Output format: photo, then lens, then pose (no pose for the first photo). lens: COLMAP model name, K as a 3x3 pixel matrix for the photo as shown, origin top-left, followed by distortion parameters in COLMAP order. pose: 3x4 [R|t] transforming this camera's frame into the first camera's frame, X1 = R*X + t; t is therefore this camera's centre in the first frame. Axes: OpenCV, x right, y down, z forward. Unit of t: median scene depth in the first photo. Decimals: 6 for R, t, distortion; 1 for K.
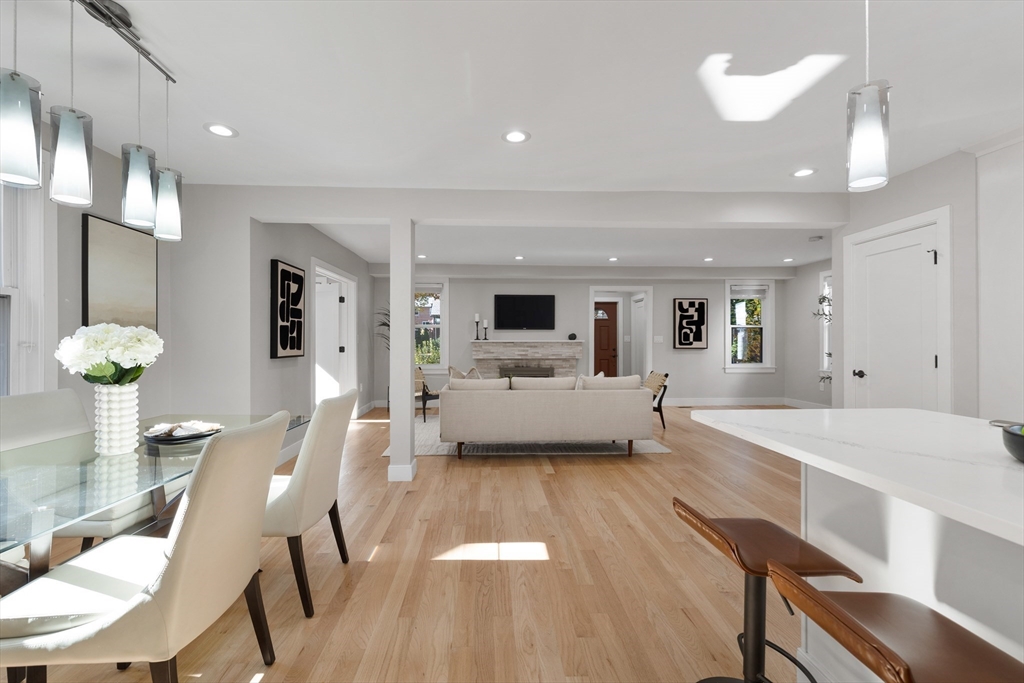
lens RADIAL K [[435.7, 0, 508.8], [0, 435.7, 340.8], [0, 0, 1]] dist [0.001256, 0.000059]
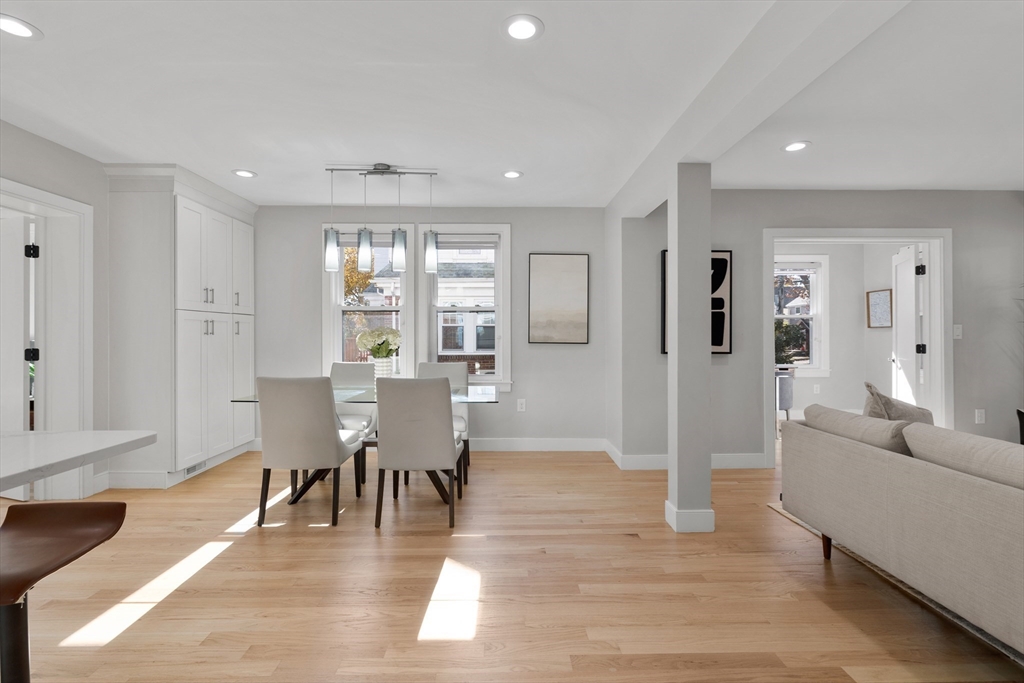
lens RADIAL K [[473.1, 0, 510.0], [0, 473.1, 334.4], [0, 0, 1]] dist [-0.003099, -0.000157]
pose [[-0.021400, -0.002515, -0.999768, 0.261664], [0.000677, 0.999997, -0.002530, 0.000342], [0.999771, -0.000731, -0.021398, 0.352207]]
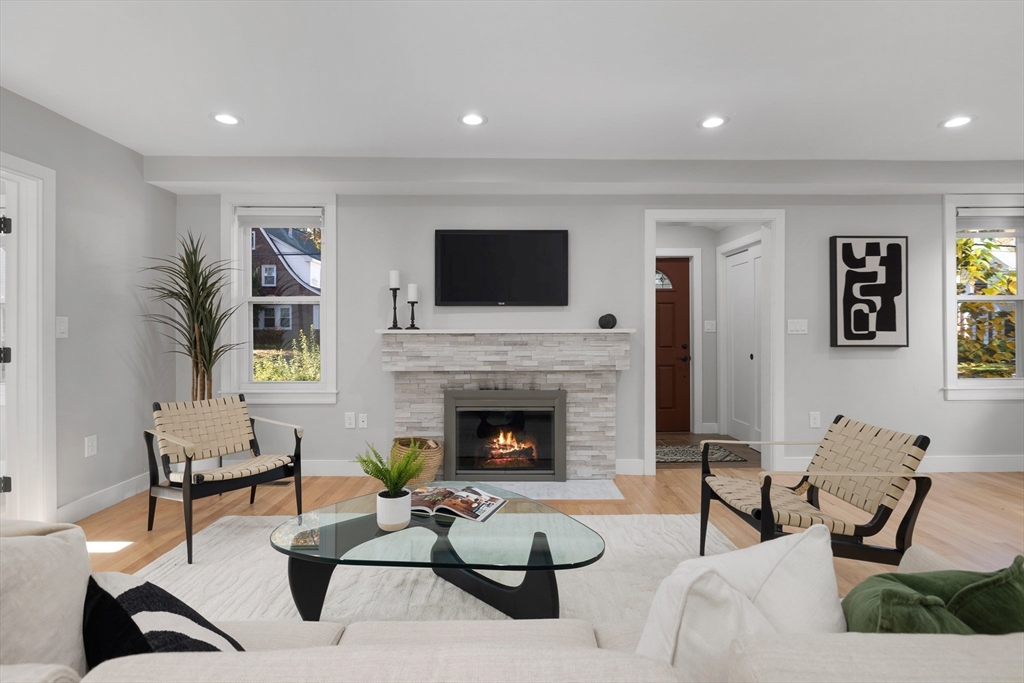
lens RADIAL K [[484.0, 0, 513.8], [0, 484.0, 328.2], [0, 0, 1]] dist [-0.009521, -0.000148]
pose [[0.999471, -0.003195, -0.032379, 0.065476], [0.003029, 0.999982, -0.005194, -0.000019], [0.032395, 0.005094, 0.999462, 0.498982]]
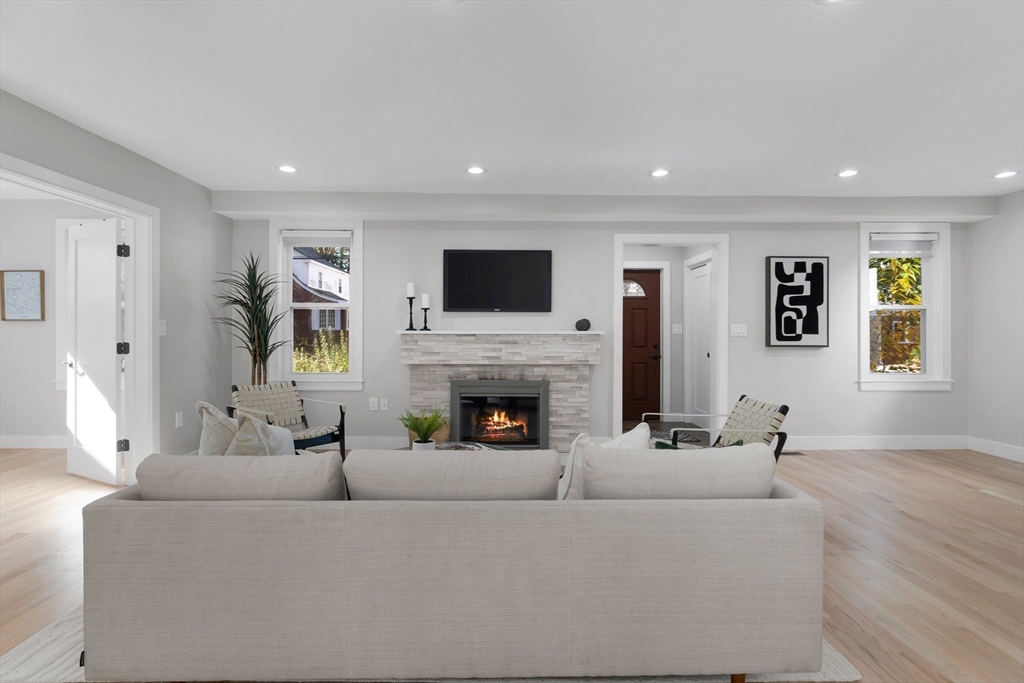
lens RADIAL K [[492.5, 0, 509.6], [0, 492.5, 331.7], [0, 0, 1]] dist [-0.010723, 0.000261]
pose [[0.999448, 0.002309, -0.033142, 0.073262], [-0.002342, 0.999997, -0.000976, 0.000074], [0.033140, 0.001054, 0.999450, 0.371587]]
